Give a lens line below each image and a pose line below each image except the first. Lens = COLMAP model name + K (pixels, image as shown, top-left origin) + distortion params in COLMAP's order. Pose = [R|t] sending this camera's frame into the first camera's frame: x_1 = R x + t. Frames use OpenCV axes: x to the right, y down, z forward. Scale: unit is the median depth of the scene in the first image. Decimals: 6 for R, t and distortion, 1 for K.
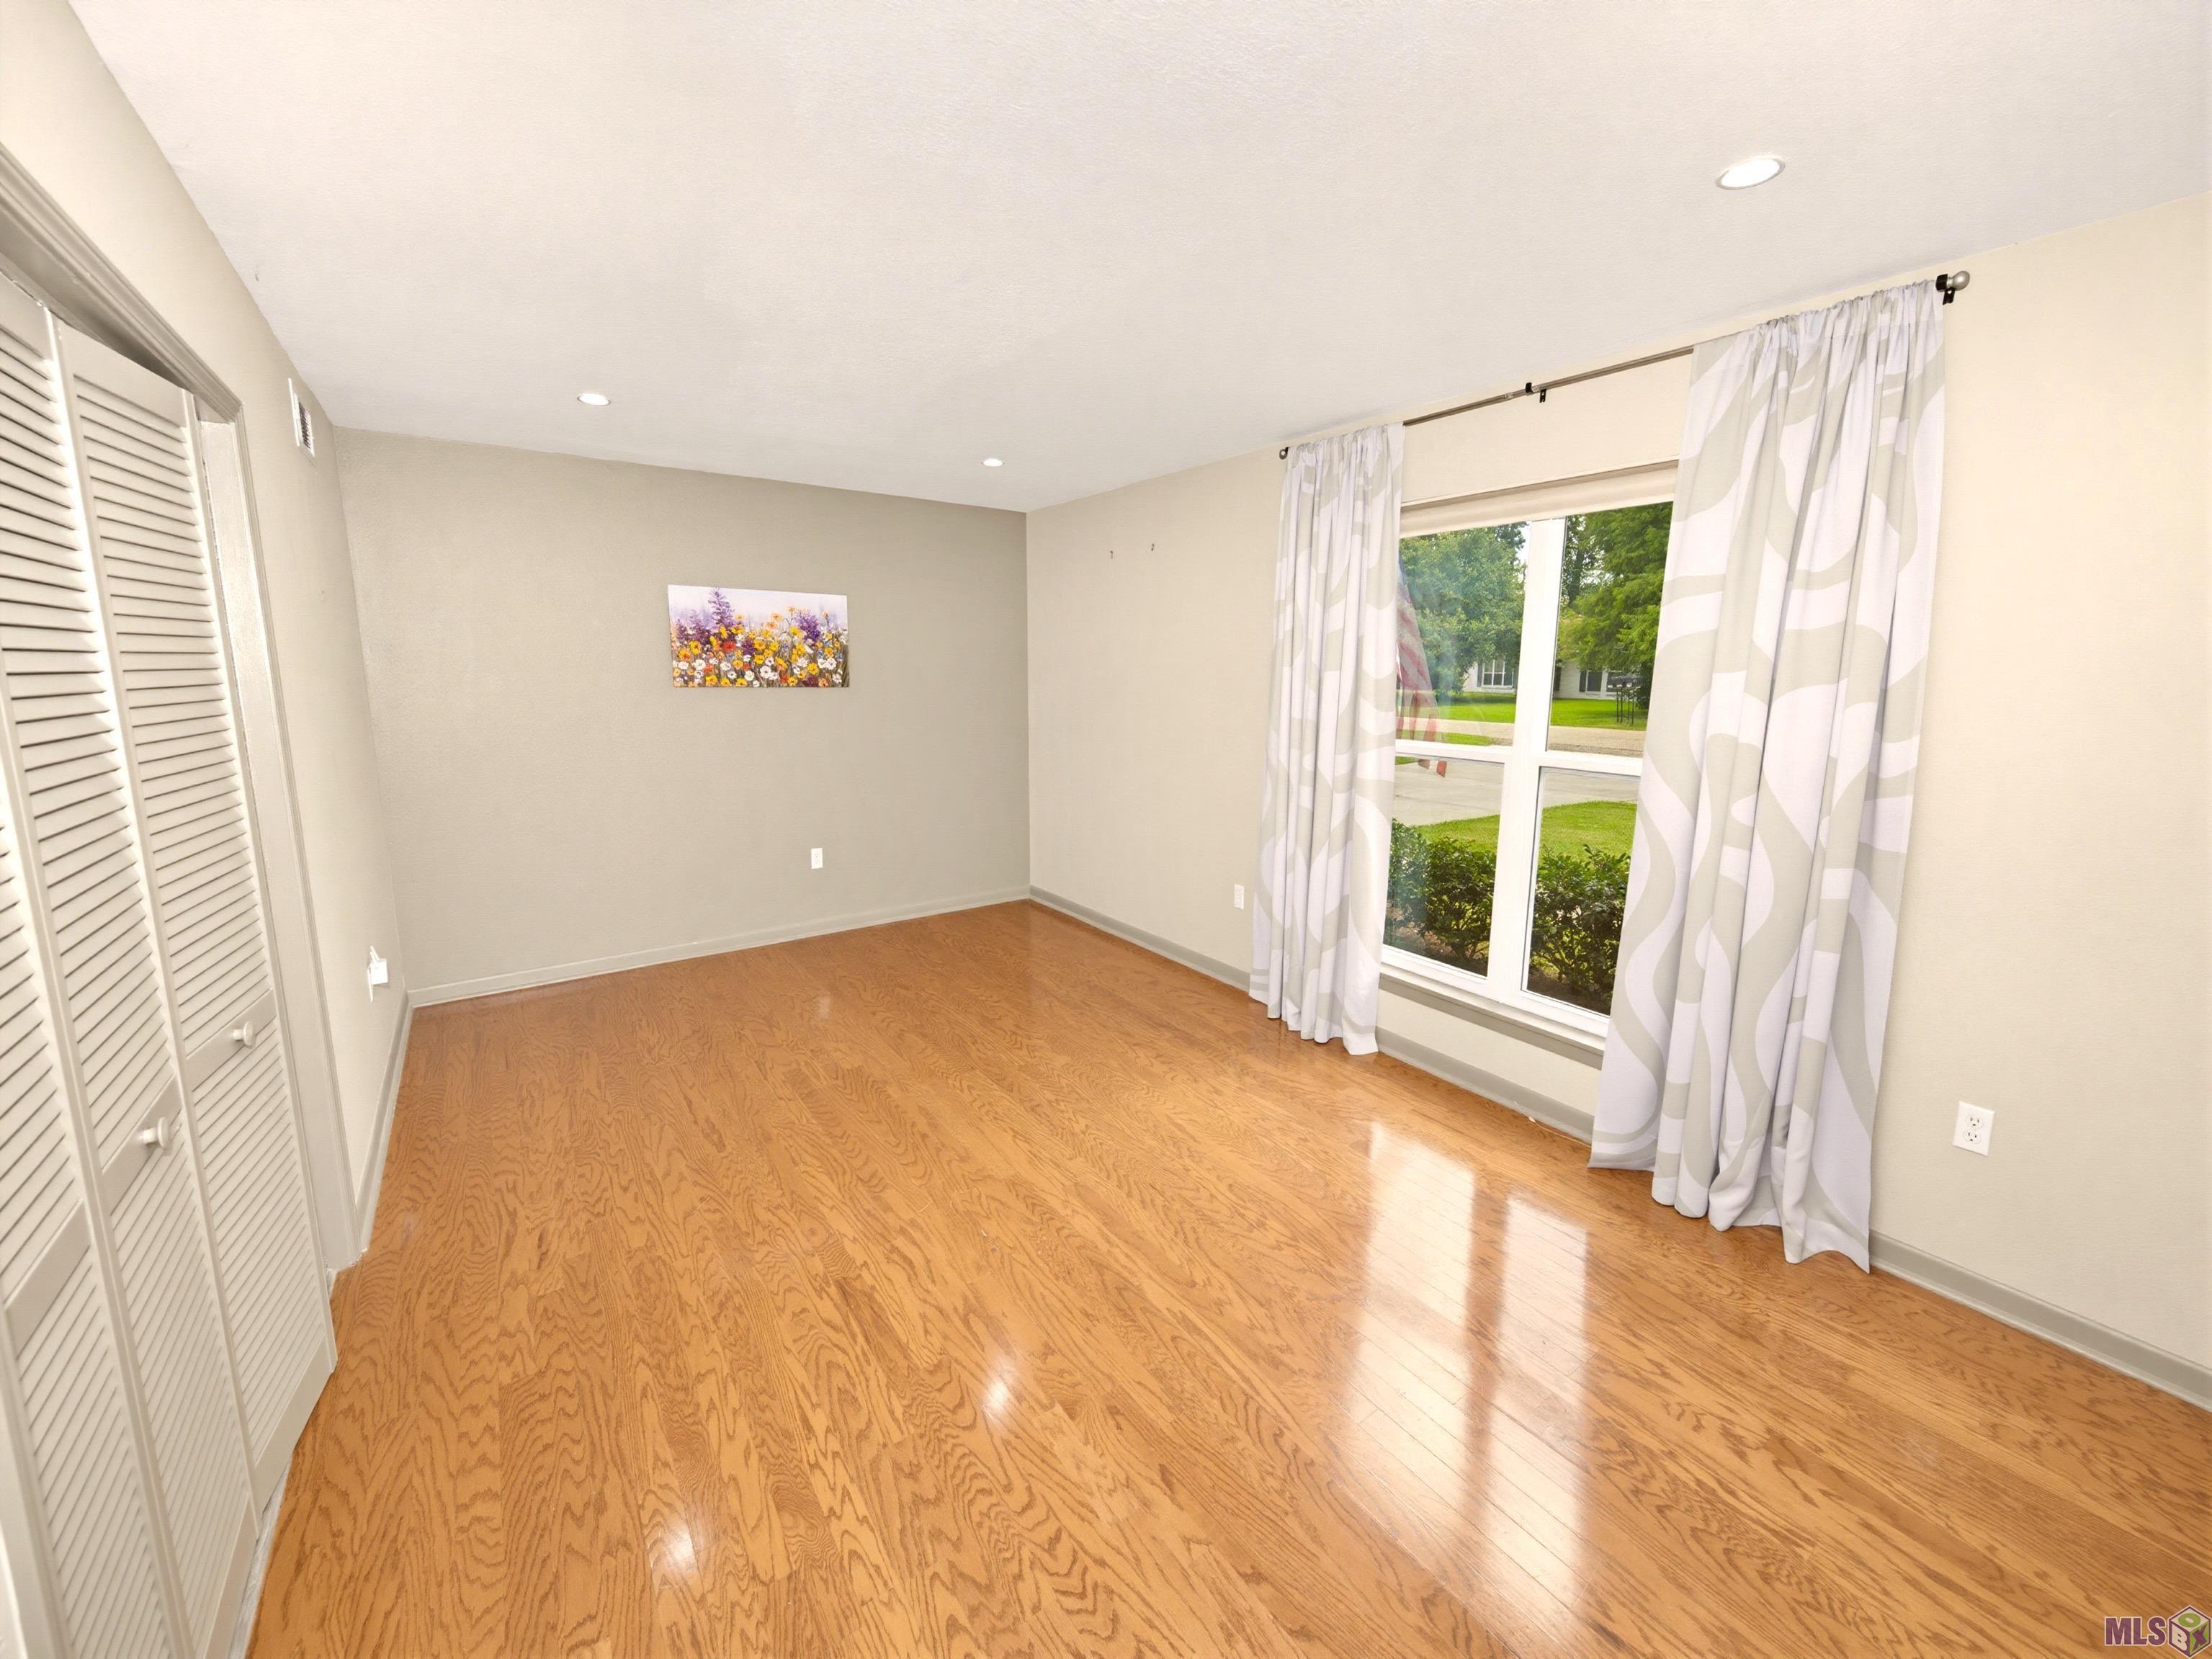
lens RADIAL K [[862.6, 0, 1107.6], [0, 862.6, 797.7], [0, 0, 1]] dist [0.002742, -0.000729]
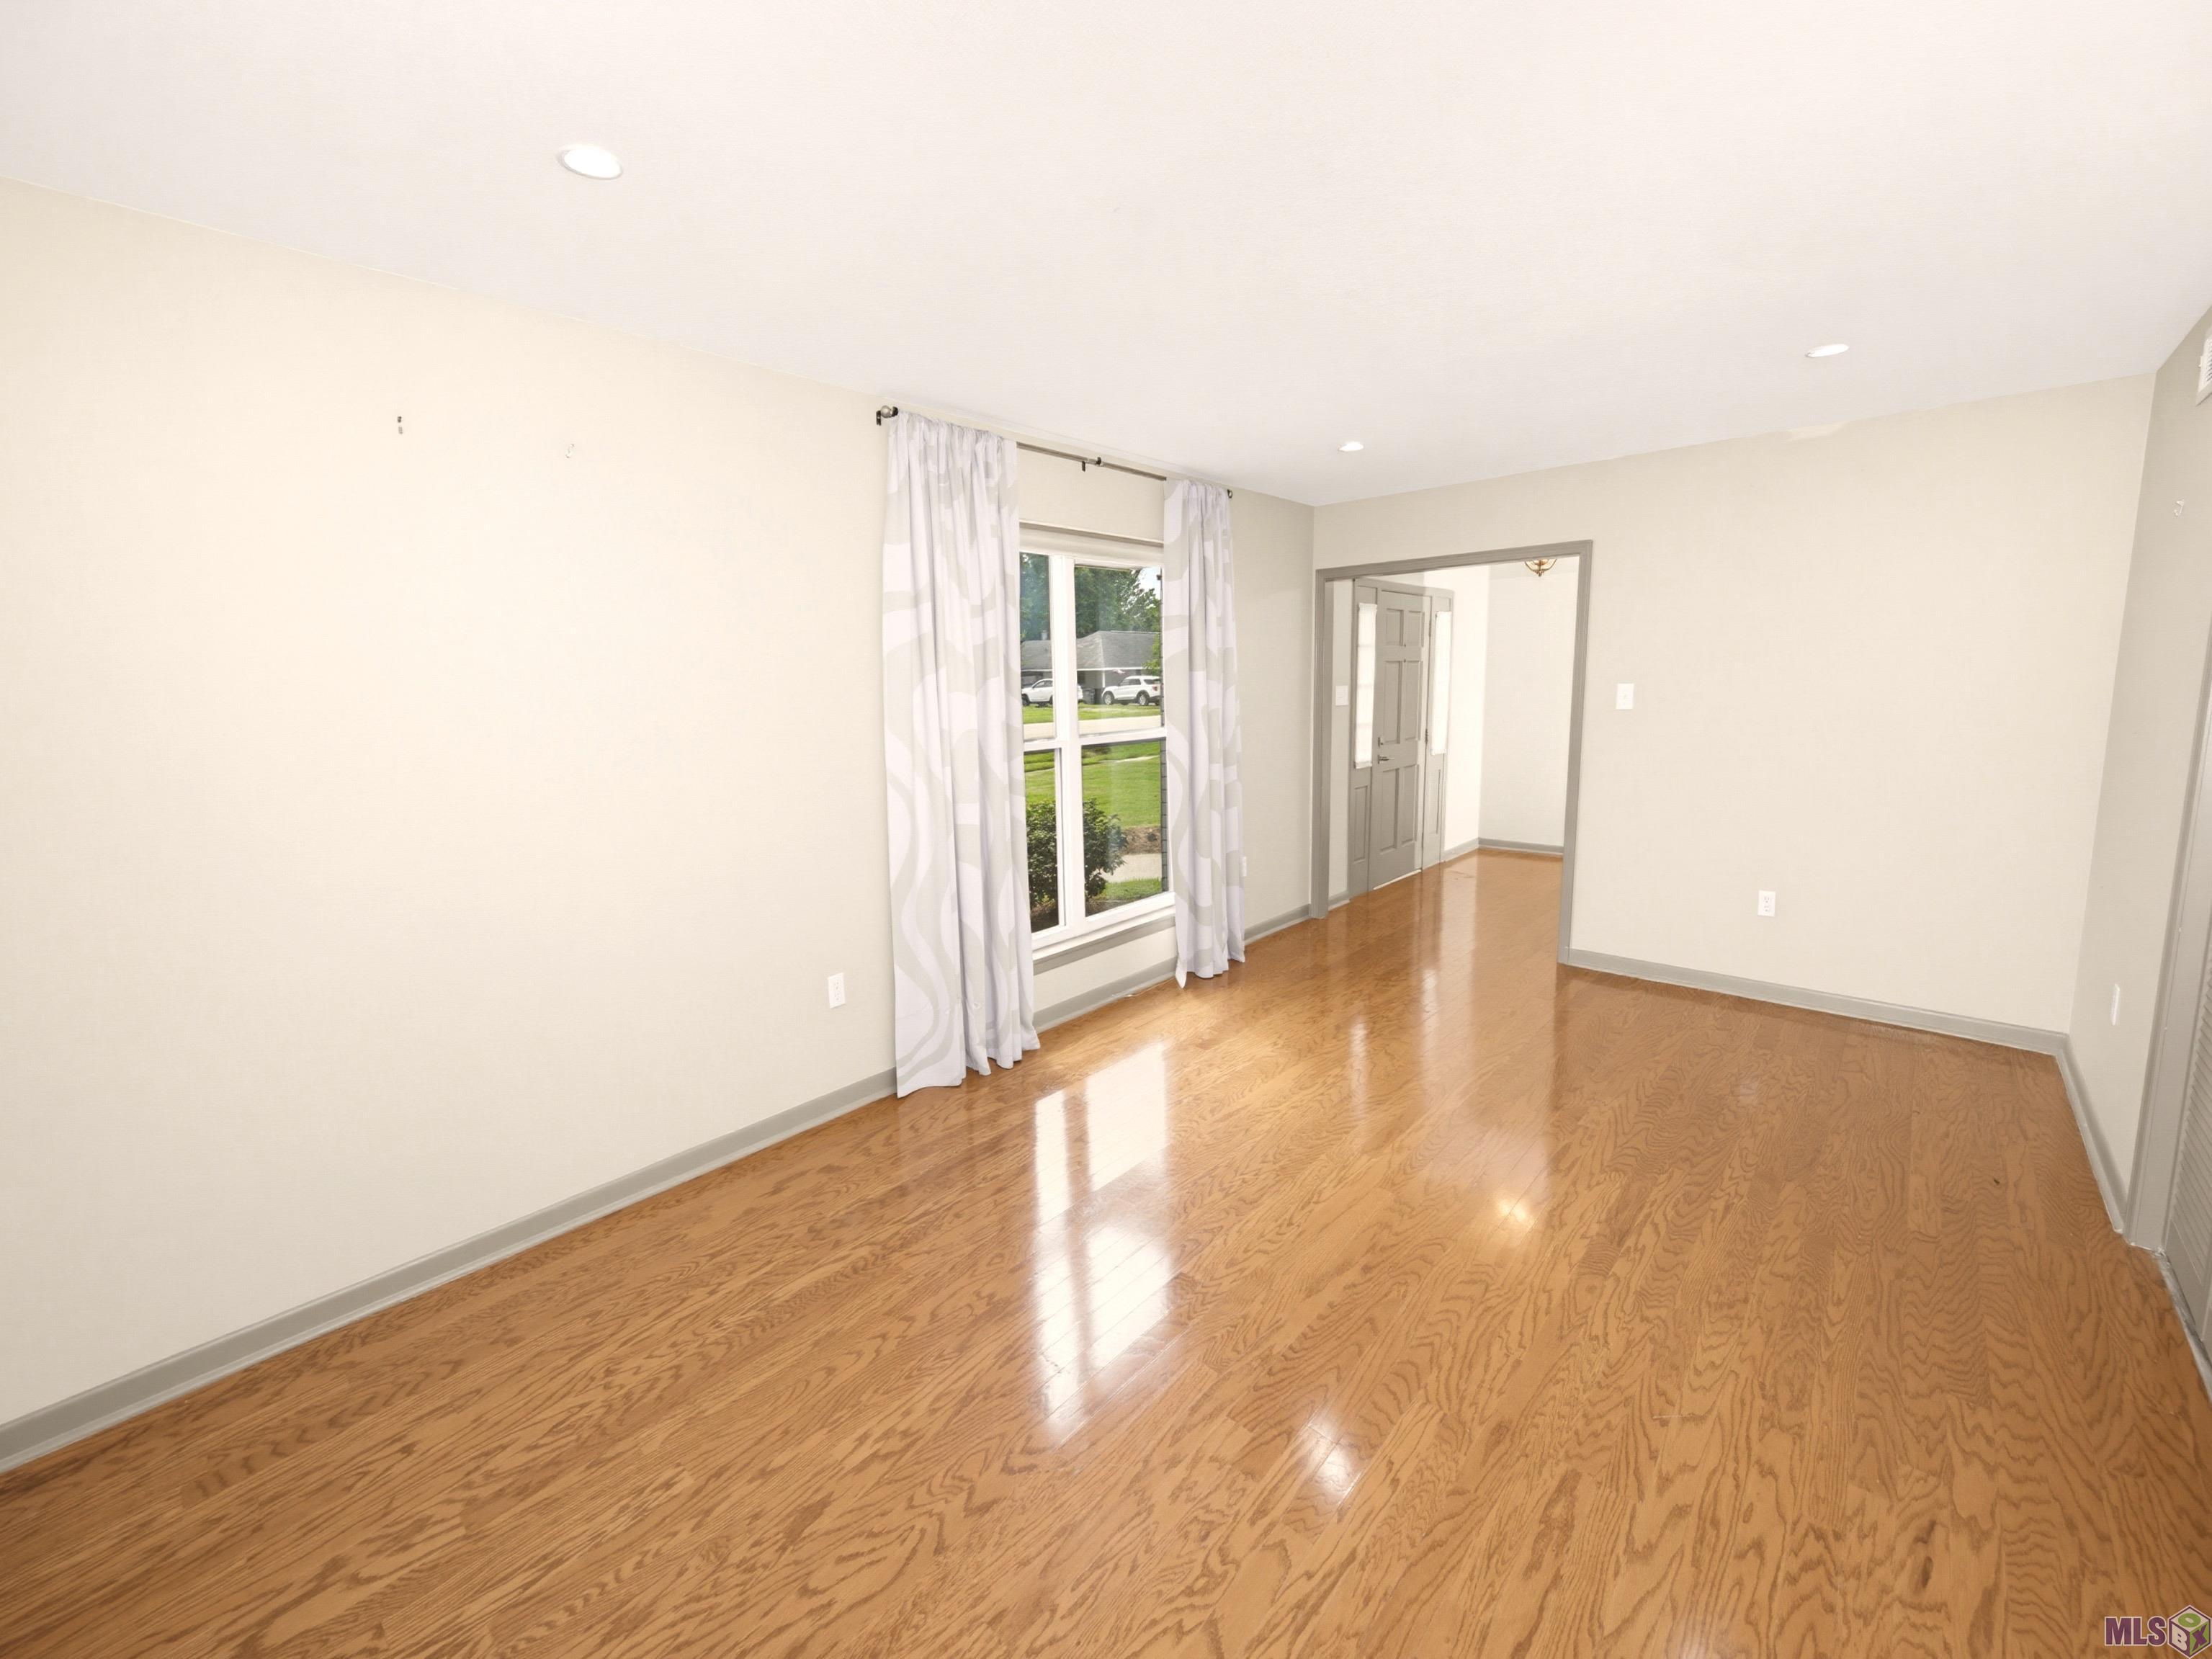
lens RADIAL K [[894.3, 0, 1108.6], [0, 894.3, 801.3], [0, 0, 1]] dist [0.000623, -0.000194]
pose [[-0.213978, -0.136552, 0.967247, -0.655371], [0.171086, 0.969637, 0.174738, -0.144599], [-0.961740, 0.202873, -0.184119, 0.956048]]
